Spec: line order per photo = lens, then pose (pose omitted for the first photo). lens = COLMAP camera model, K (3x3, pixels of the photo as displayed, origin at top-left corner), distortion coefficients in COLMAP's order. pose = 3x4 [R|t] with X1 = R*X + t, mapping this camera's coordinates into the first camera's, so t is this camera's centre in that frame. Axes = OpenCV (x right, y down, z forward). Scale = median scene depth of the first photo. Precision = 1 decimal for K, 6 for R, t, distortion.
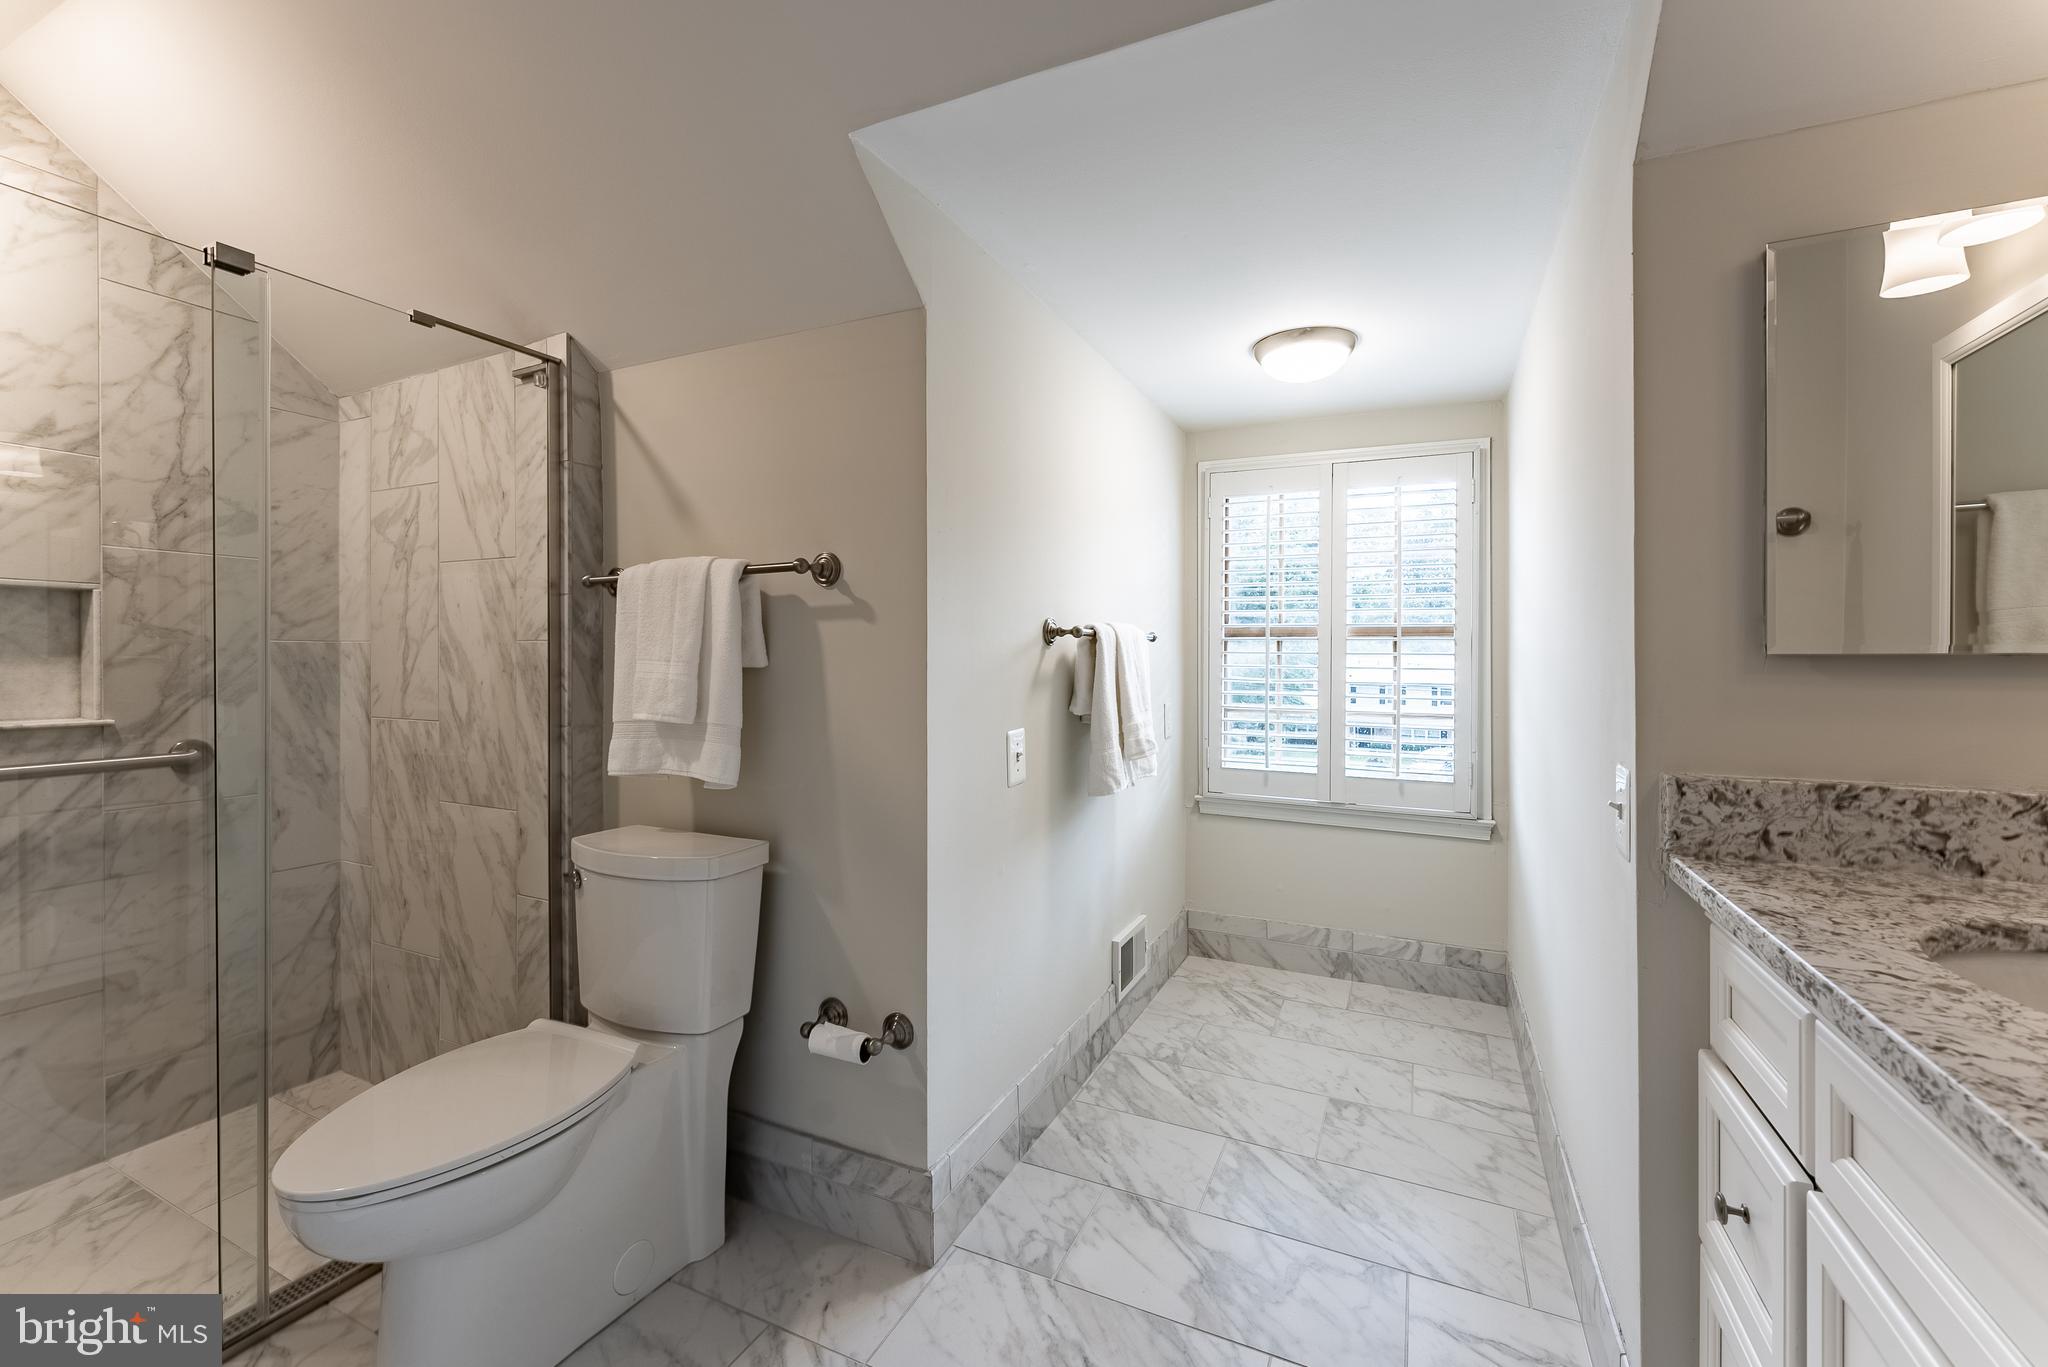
lens RADIAL K [[831.0, 0, 1041.7], [0, 831.0, 673.2], [0, 0, 1]] dist [-0.000420, -0.000037]
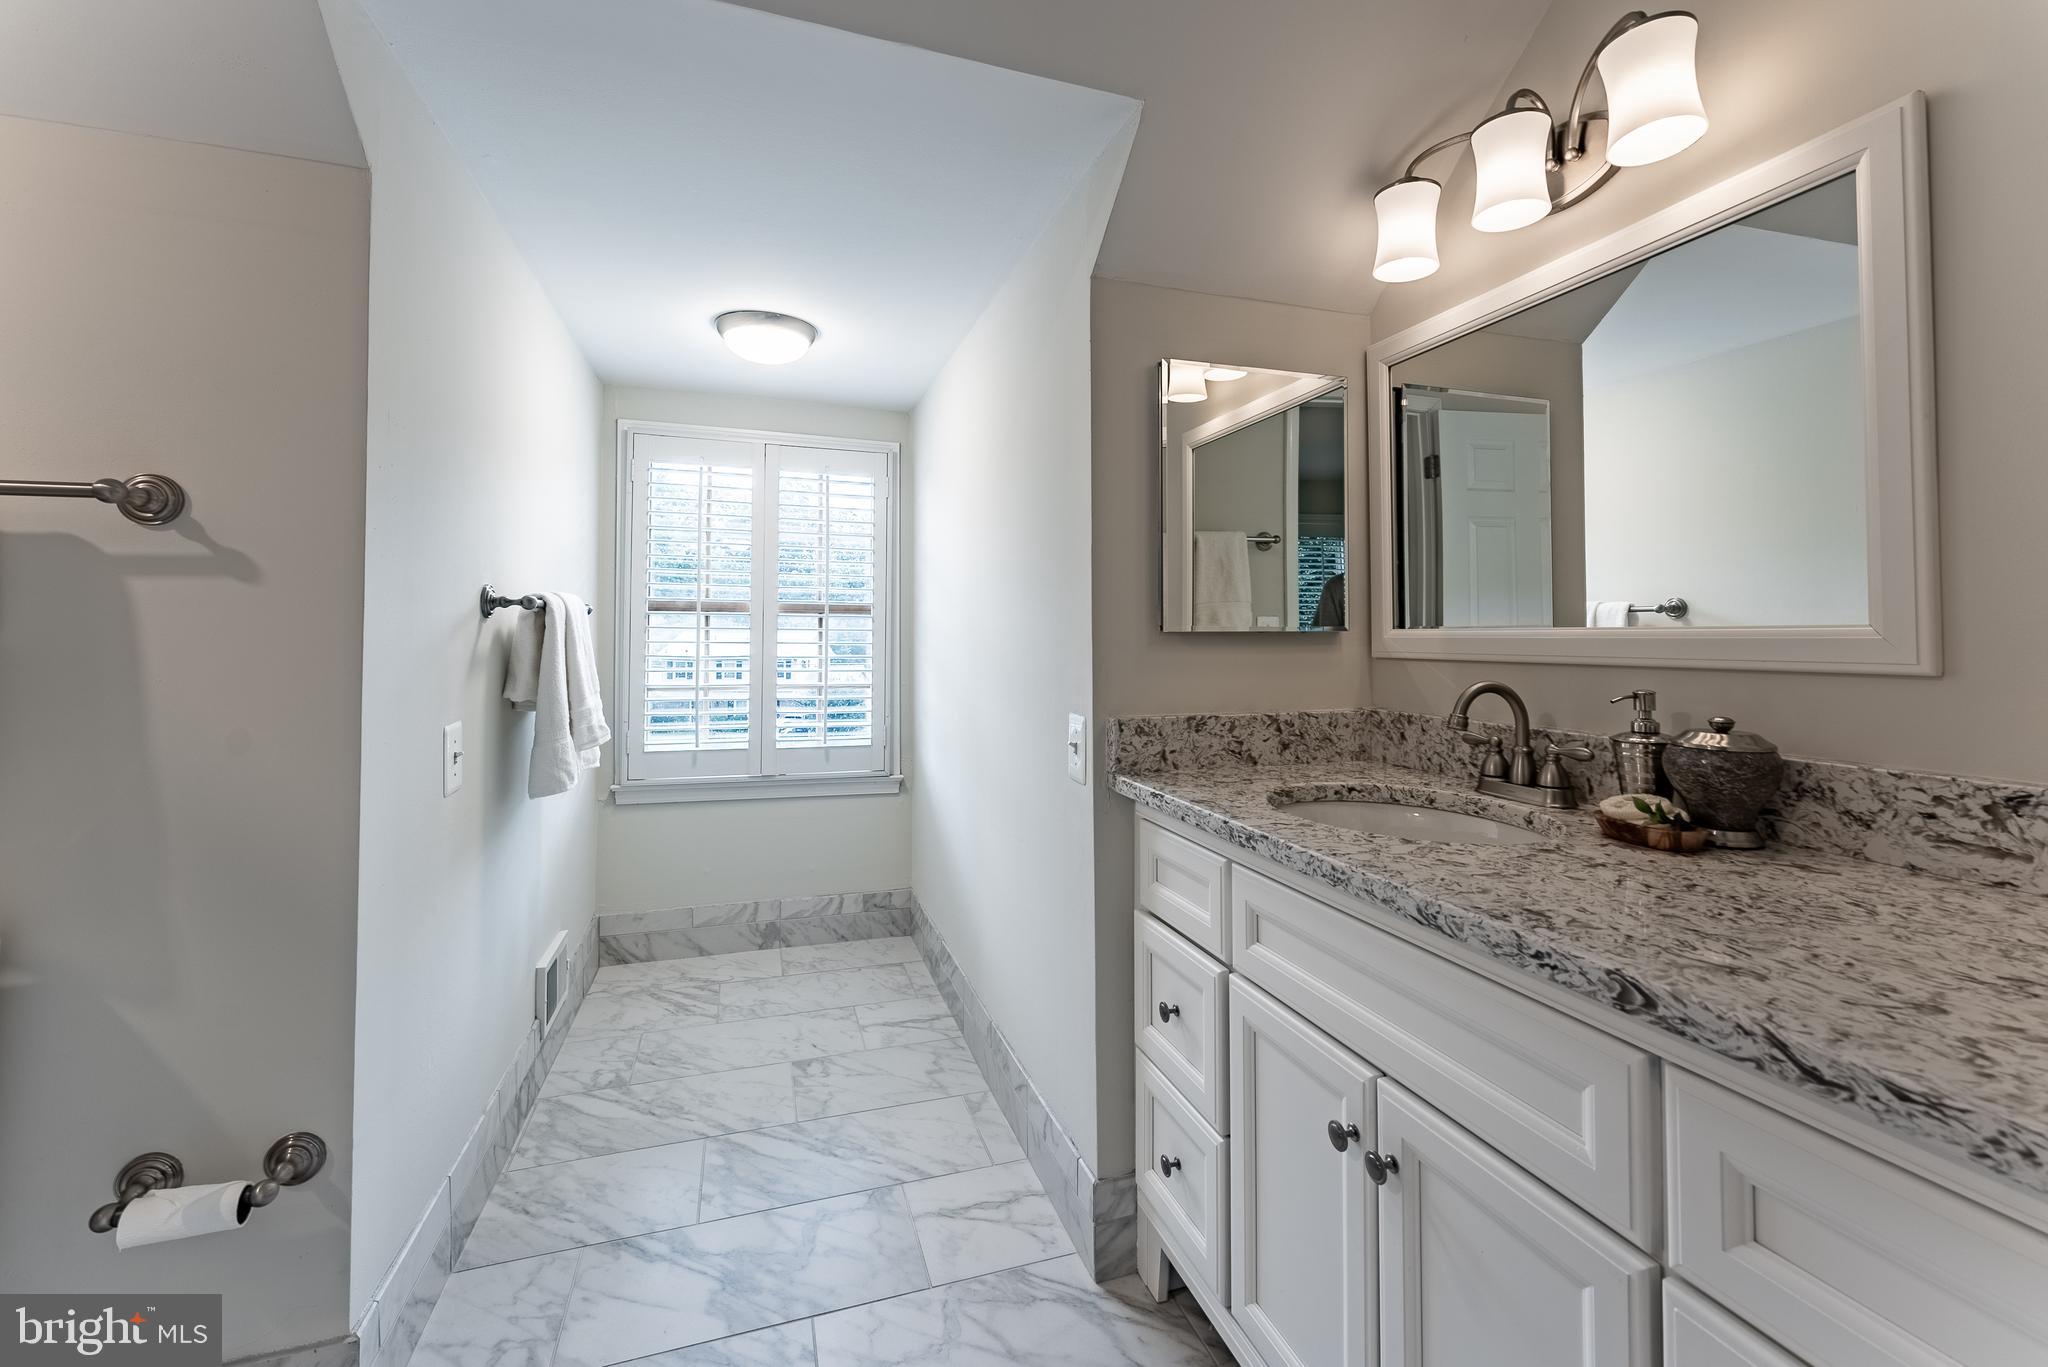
lens RADIAL K [[831.0, 0, 1047.0], [0, 831.0, 629.3], [0, 0, 1]] dist [-0.000420, -0.000037]
pose [[0.731660, 0.004458, 0.681655, -0.146748], [0.011163, 0.999766, -0.018521, -0.000951], [-0.681579, 0.021160, 0.731439, 0.027188]]
